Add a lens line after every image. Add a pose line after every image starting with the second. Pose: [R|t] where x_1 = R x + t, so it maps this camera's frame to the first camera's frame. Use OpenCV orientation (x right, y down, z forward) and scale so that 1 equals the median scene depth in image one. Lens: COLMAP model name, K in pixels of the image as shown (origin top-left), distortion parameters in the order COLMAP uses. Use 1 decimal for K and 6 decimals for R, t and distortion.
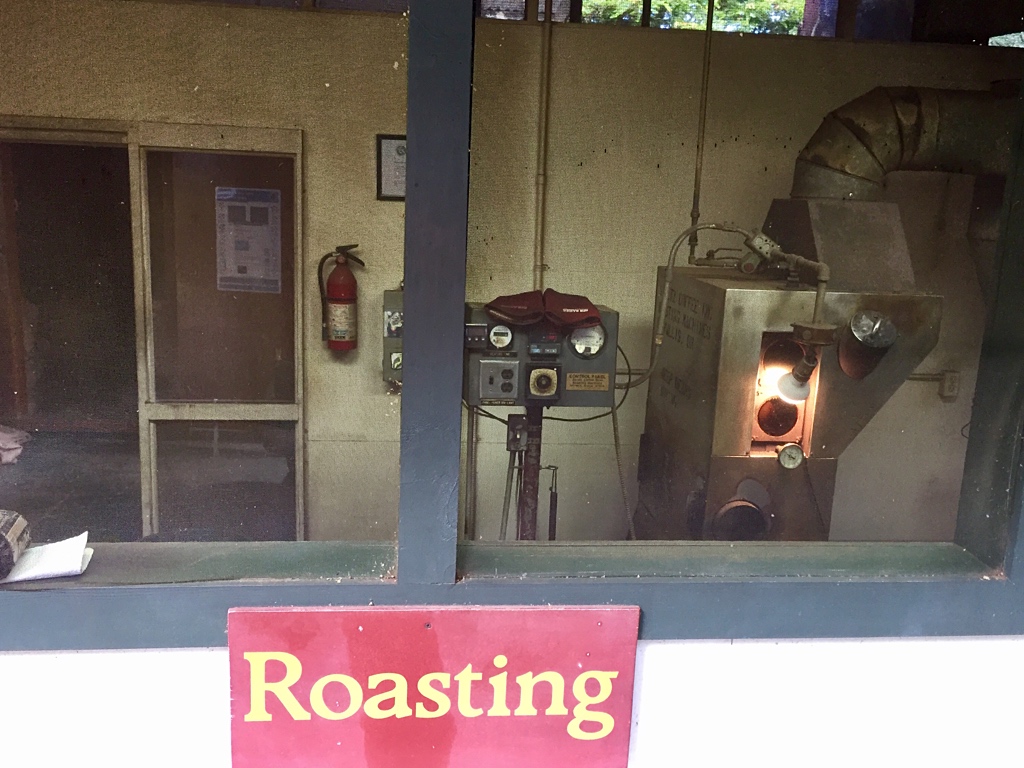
lens RADIAL K [[872.4, 0, 512.7], [0, 872.4, 384.8], [0, 0, 1]] dist [0.004552, -0.001556]
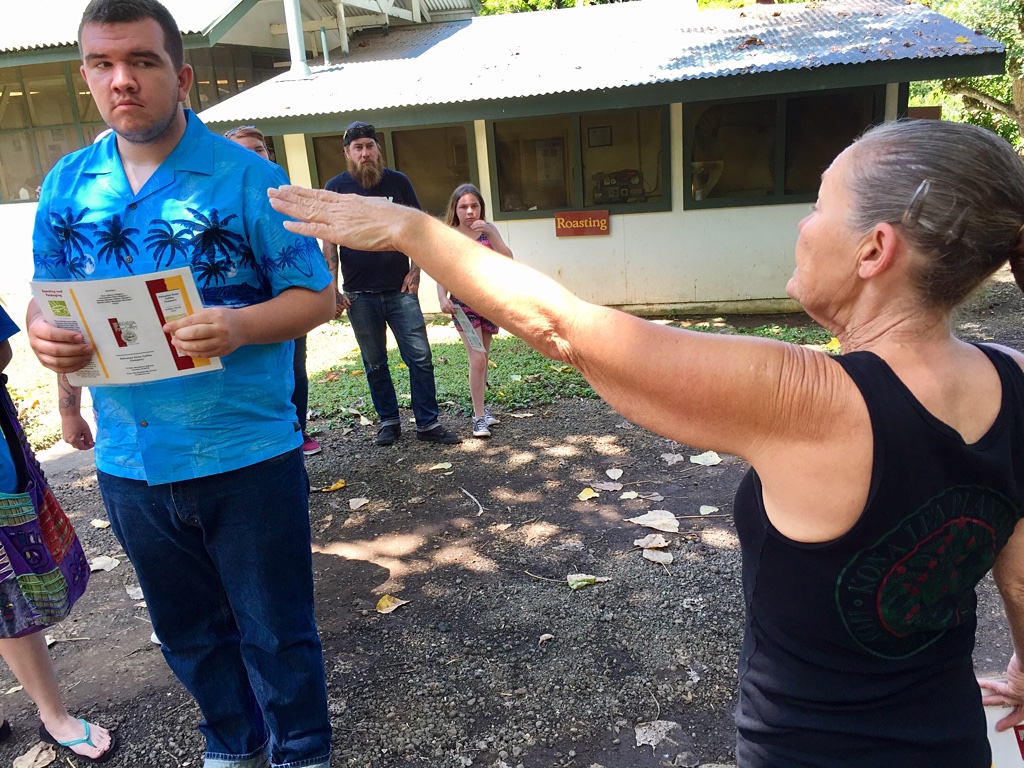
lens RADIAL K [[872.4, 0, 510.8], [0, 872.4, 385.4], [0, 0, 1]] dist [0.004552, -0.001556]
pose [[0.944440, -0.011344, -0.328489, 0.860203], [0.043975, 0.994780, 0.092081, 0.494817], [0.325730, -0.101411, 0.940009, -3.082264]]
